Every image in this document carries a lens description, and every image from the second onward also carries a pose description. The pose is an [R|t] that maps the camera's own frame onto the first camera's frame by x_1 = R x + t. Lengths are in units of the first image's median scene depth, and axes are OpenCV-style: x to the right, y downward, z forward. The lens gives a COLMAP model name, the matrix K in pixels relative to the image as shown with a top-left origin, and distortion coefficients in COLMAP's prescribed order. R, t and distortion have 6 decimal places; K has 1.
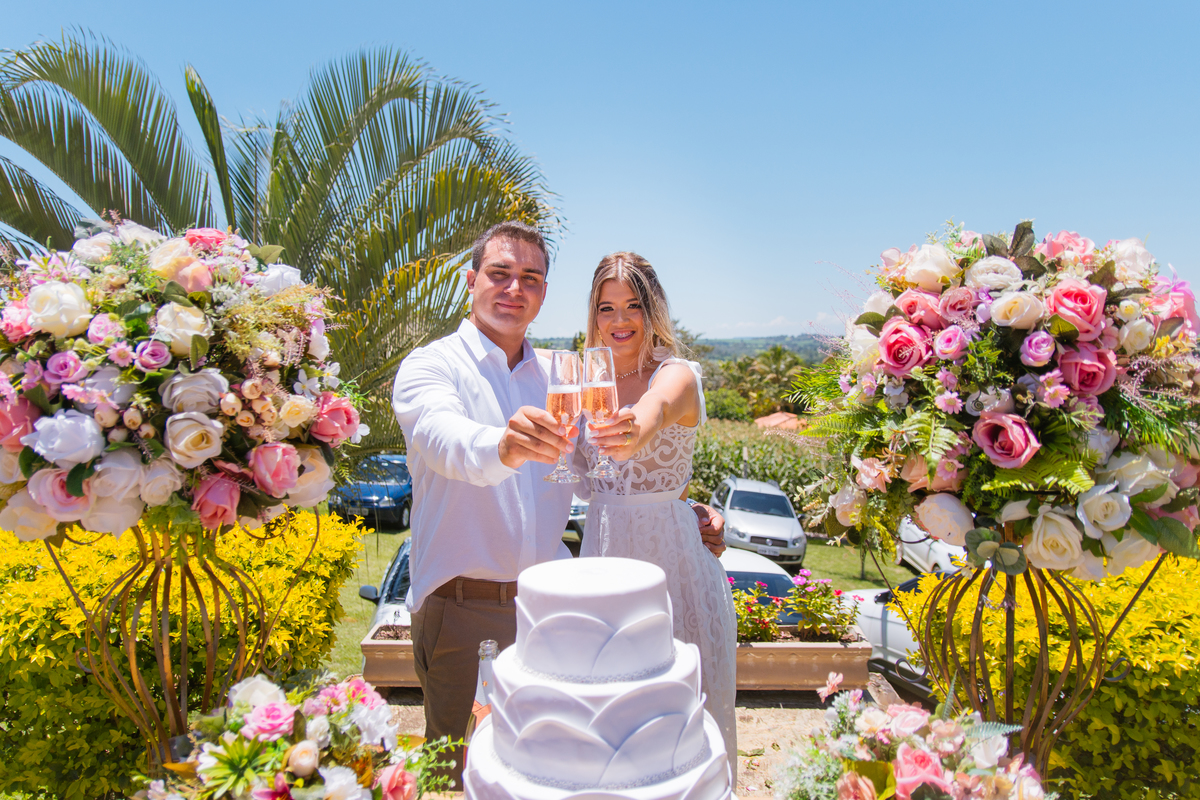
lens RADIAL K [[866.8, 0, 600.0], [0, 866.8, 400.0], [0, 0, 1]] dist [0.008893, -0.000781]
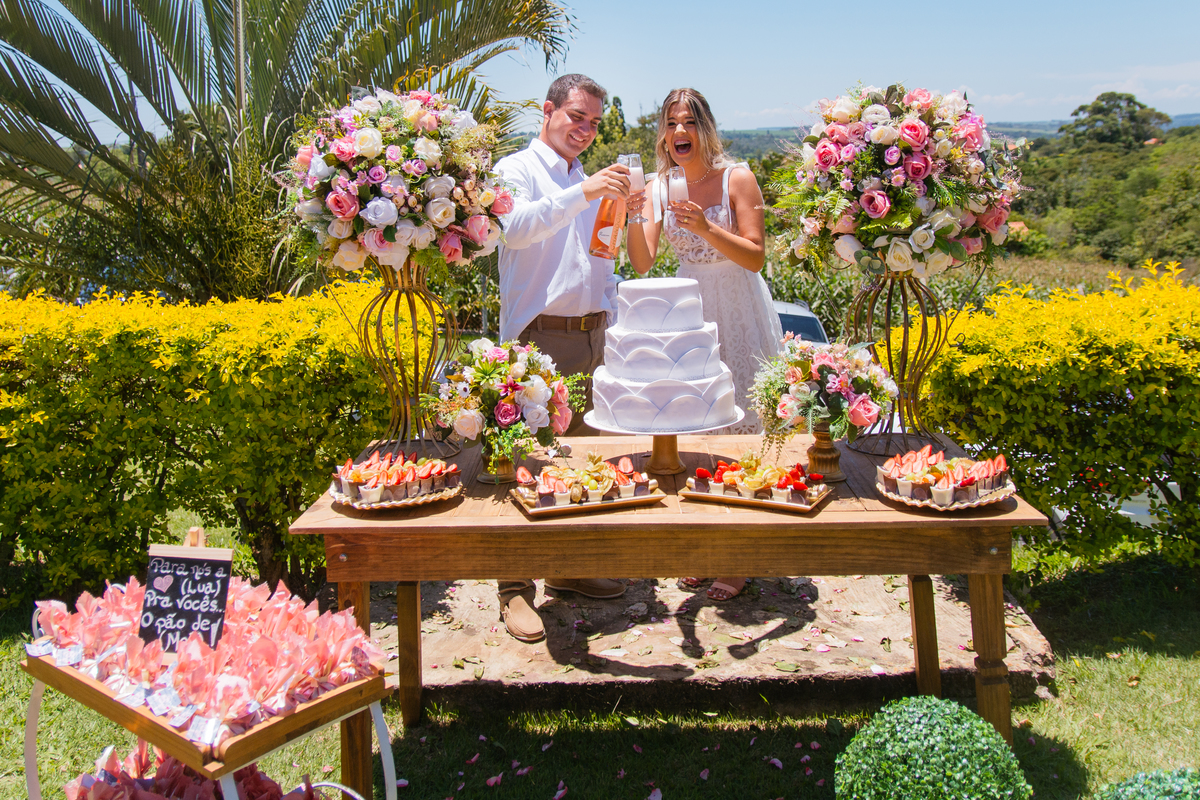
lens RADIAL K [[1122.4, 0, 602.2], [0, 1122.4, 290.8], [0, 0, 1]] dist [0.006465, 0.010114]
pose [[0.999720, -0.019323, 0.013690, -0.144836], [0.018324, 0.997402, 0.069670, 0.045041], [-0.015000, -0.069400, 0.997476, -1.237820]]
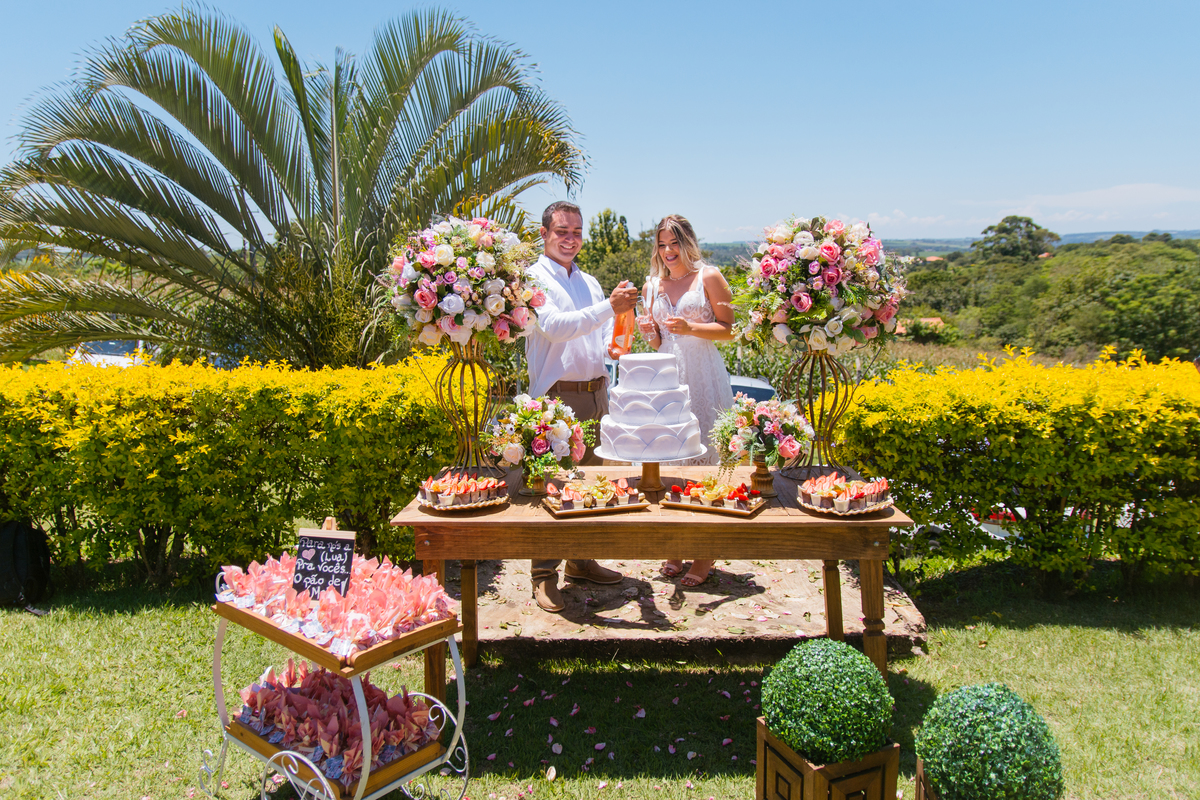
lens RADIAL K [[877.4, 0, 600.0], [0, 877.4, 400.0], [0, 0, 1]] dist [0.009674, -0.001227]
pose [[0.999963, -0.008268, 0.002234, -0.142935], [0.007986, 0.994393, 0.105443, 0.047180], [-0.003093, -0.105422, 0.994423, -1.473292]]
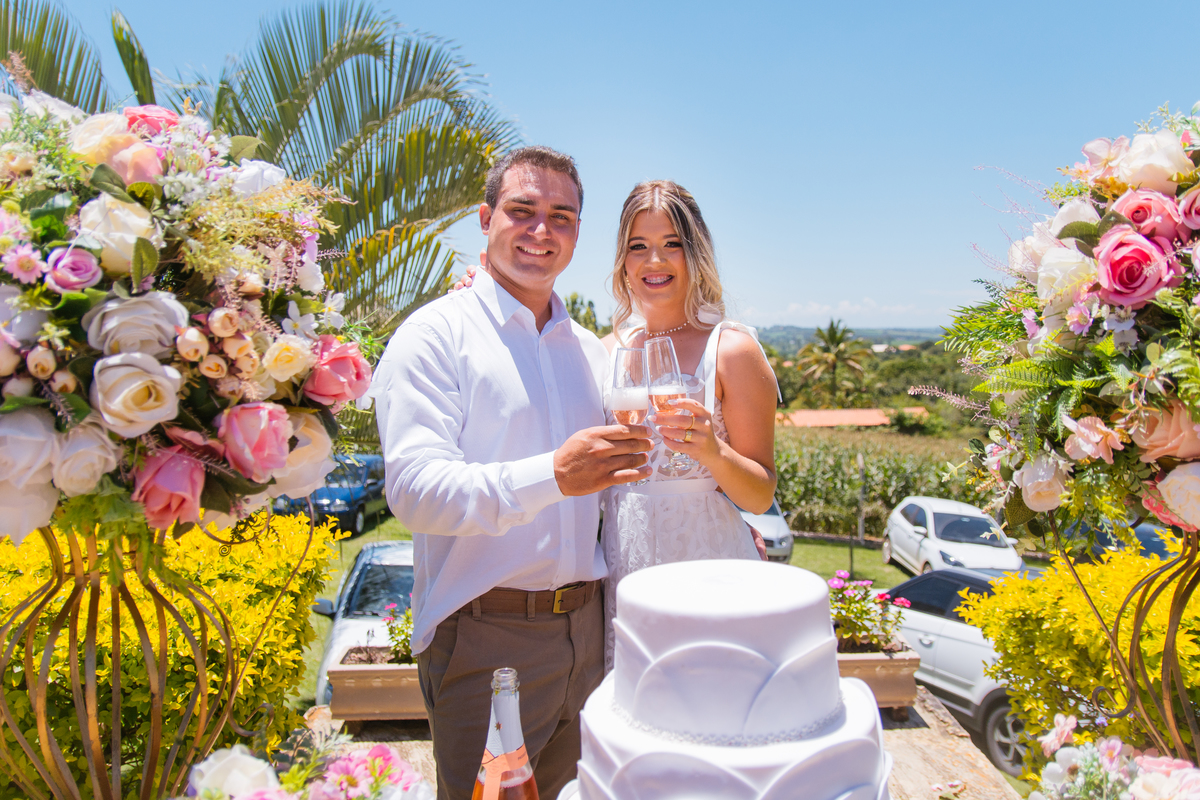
lens RADIAL K [[912.8, 0, 630.5], [0, 912.8, 378.3], [0, 0, 1]] dist [0.006664, -0.002333]
pose [[0.997311, -0.005090, 0.073102, -0.122605], [0.006448, 0.999811, -0.018359, 0.042490], [-0.072995, 0.018781, 0.997155, 0.236719]]
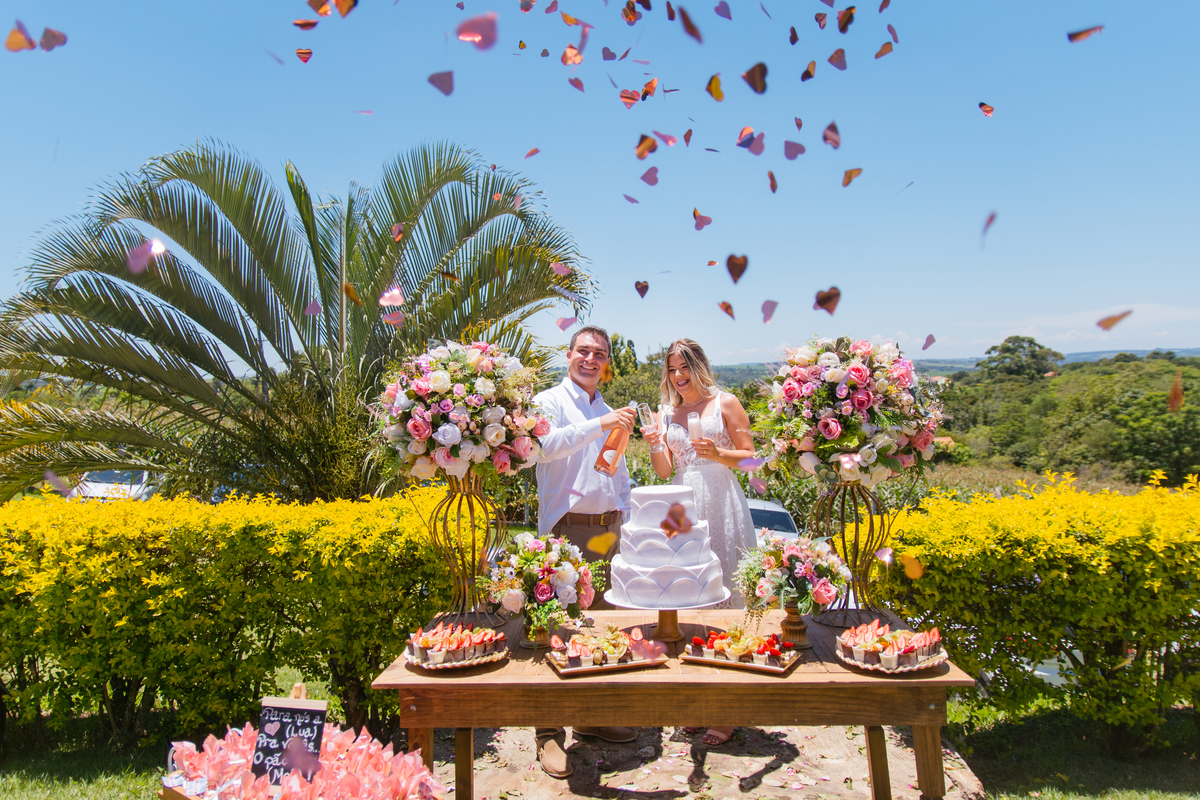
lens RADIAL K [[877.4, 0, 600.0], [0, 877.4, 400.0], [0, 0, 1]] dist [0.009674, -0.001227]
pose [[0.999819, -0.018024, -0.006116, -0.143185], [0.017811, 0.999289, -0.033244, 0.031014], [0.006711, 0.033130, 0.999429, -1.264462]]
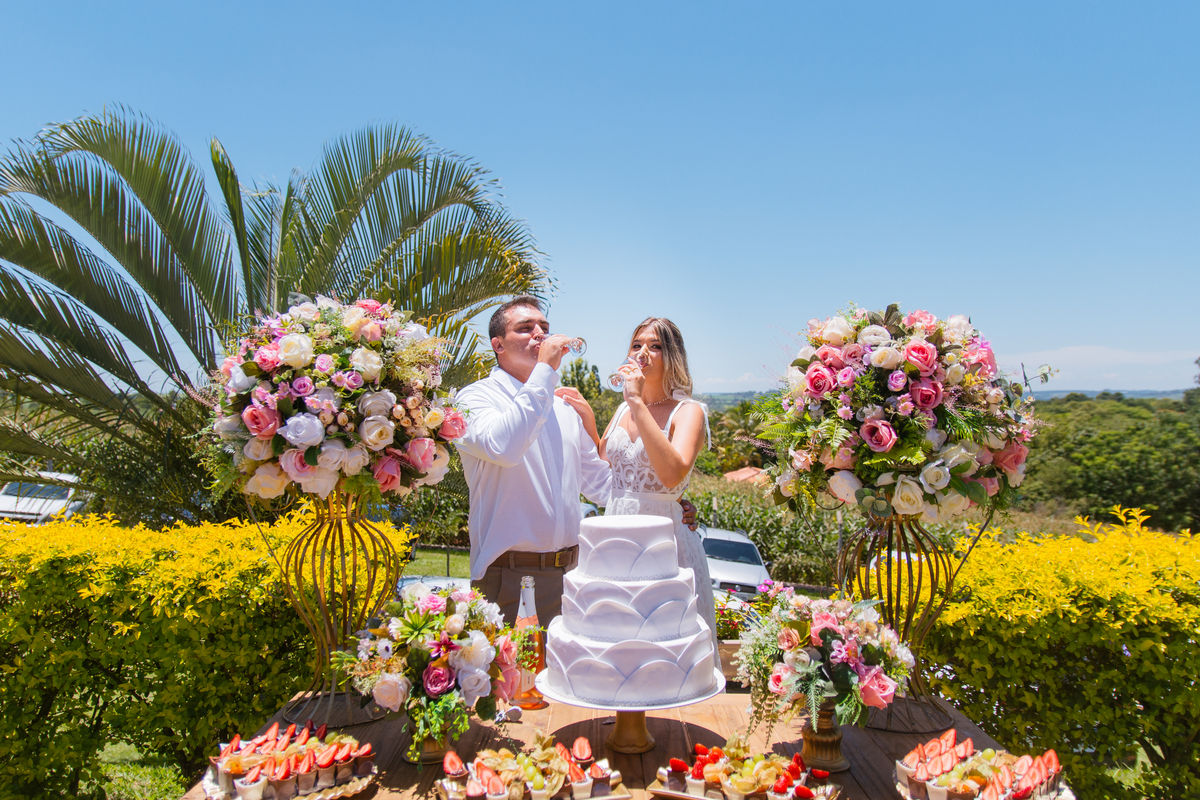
lens RADIAL K [[871.2, 0, 600.0], [0, 871.2, 400.0], [0, 0, 1]] dist [0.010383, -0.005310]
pose [[0.999318, 0.009171, 0.035758, -0.104955], [-0.006901, 0.997983, -0.063098, 0.073462], [-0.036264, 0.062809, 0.997367, -0.542729]]
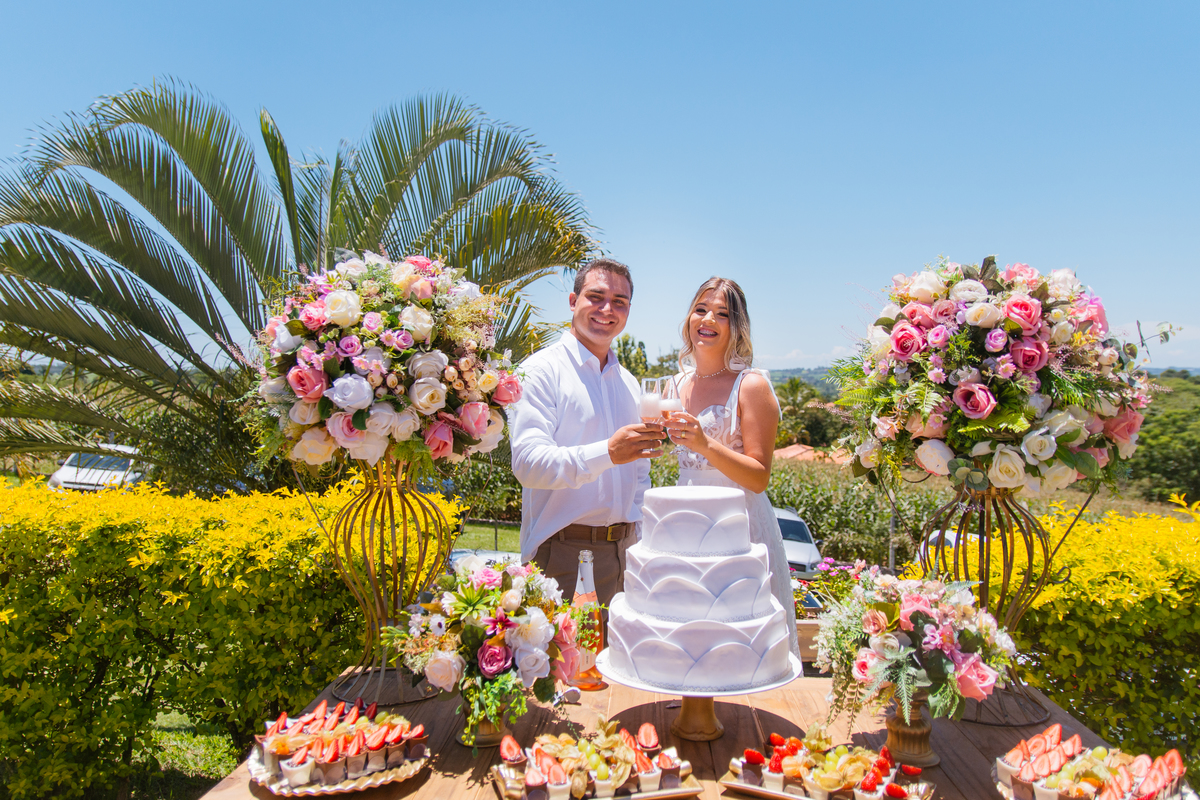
lens RADIAL K [[871.2, 0, 600.0], [0, 871.2, 400.0], [0, 0, 1]] dist [0.010383, -0.005310]
pose [[0.999789, 0.011865, -0.016741, -0.131407], [-0.012460, 0.999279, -0.035867, 0.090273], [0.016304, 0.036068, 0.999216, -0.437646]]
